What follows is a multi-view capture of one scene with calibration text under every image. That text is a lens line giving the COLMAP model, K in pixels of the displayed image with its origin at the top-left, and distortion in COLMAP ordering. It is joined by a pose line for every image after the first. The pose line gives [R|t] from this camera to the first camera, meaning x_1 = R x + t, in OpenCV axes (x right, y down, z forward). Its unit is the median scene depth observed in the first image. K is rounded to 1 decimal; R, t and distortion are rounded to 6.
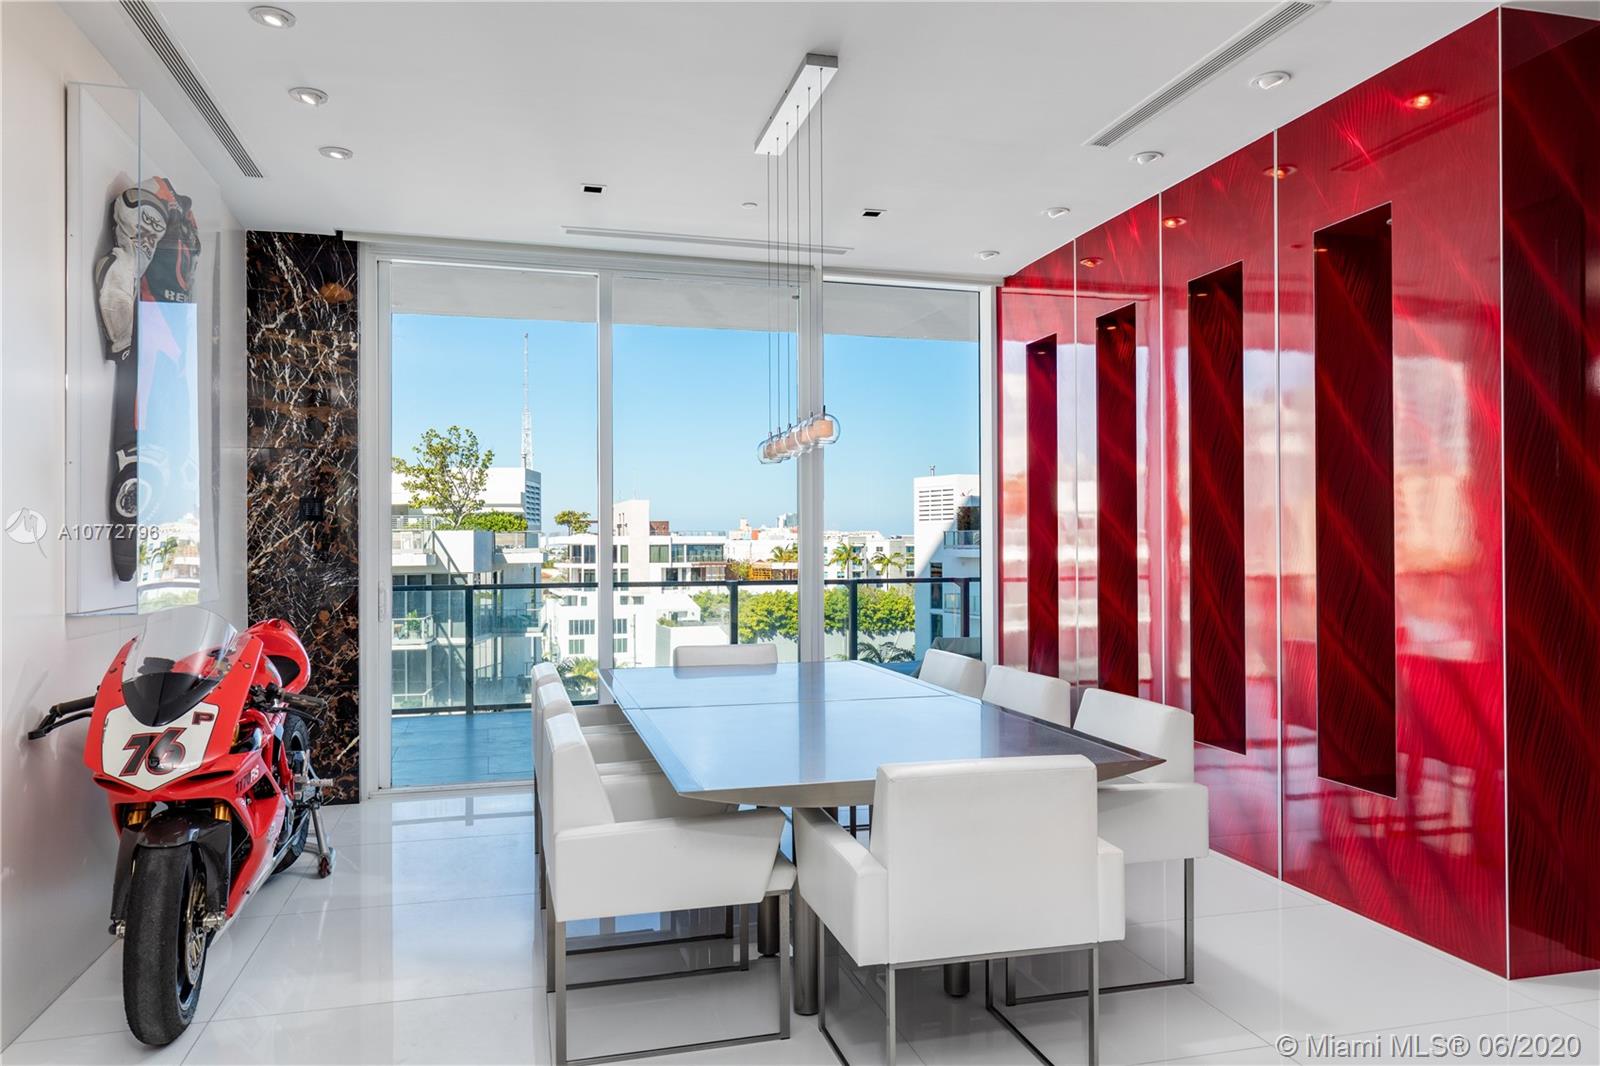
lens RADIAL K [[1109.2, 0, 800.0], [0, 1109.2, 533.0], [0, 0, 1]] dist [-0.026943, -0.000483]
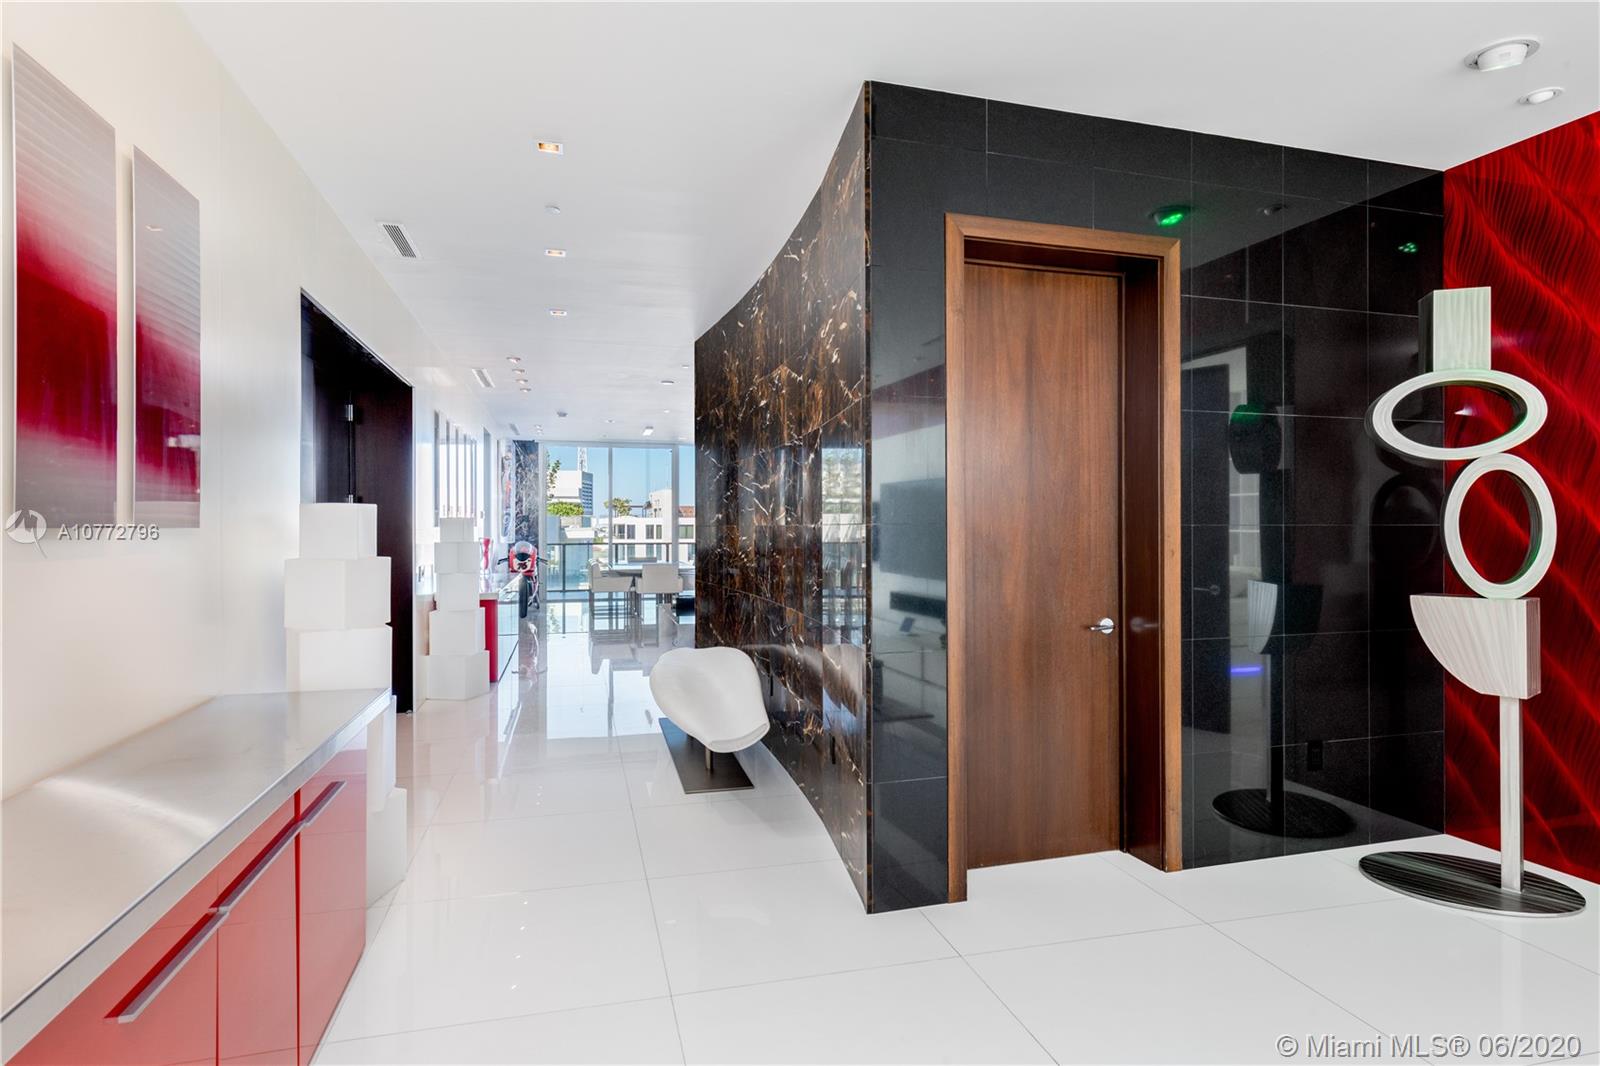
lens RADIAL K [[830.6, 0, 800.0], [0, 830.6, 533.0], [0, 0, 1]] dist [-0.000068, 0.000002]
pose [[0.999867, 0.007397, 0.014513, 0.389896], [-0.007670, 0.999792, 0.018902, -0.032050], [-0.014370, -0.019011, 0.999716, -1.643002]]
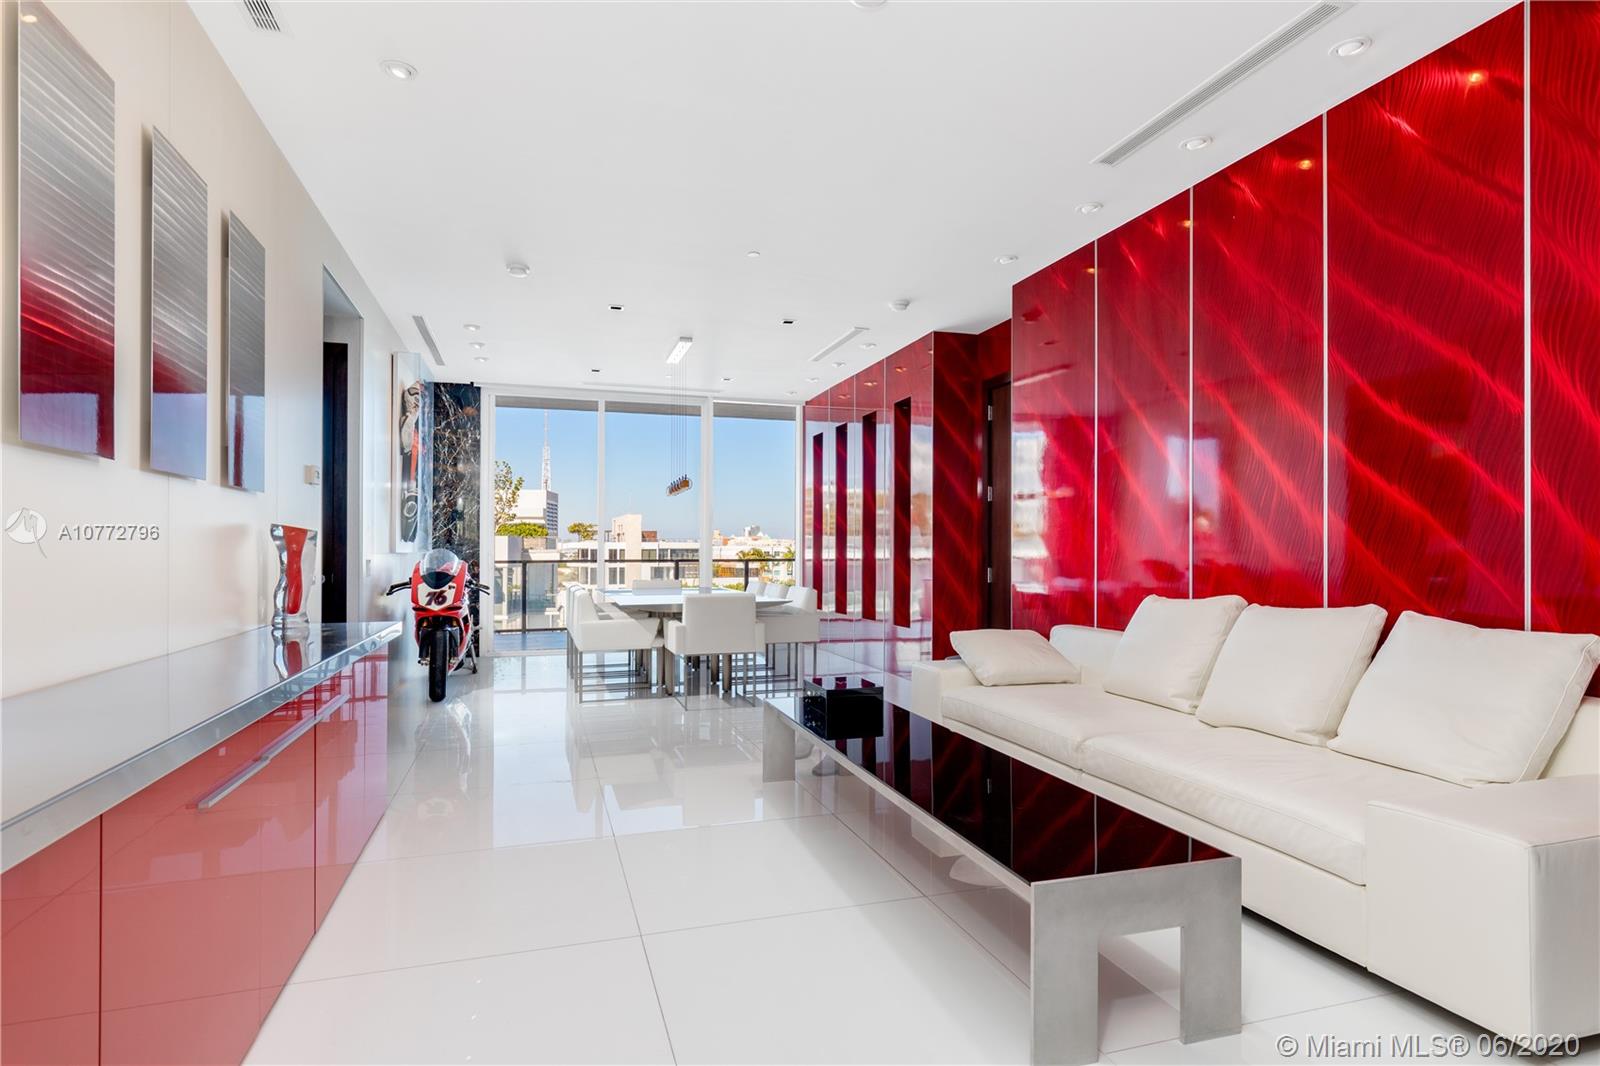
lens RADIAL K [[830.6, 0, 800.0], [0, 830.6, 533.0], [0, 0, 1]] dist [-0.000068, 0.000002]
pose [[0.998491, 0.005520, 0.054632, 0.115768], [-0.005029, 0.999946, -0.009126, 0.022303], [-0.054680, 0.008838, 0.998465, -0.592988]]
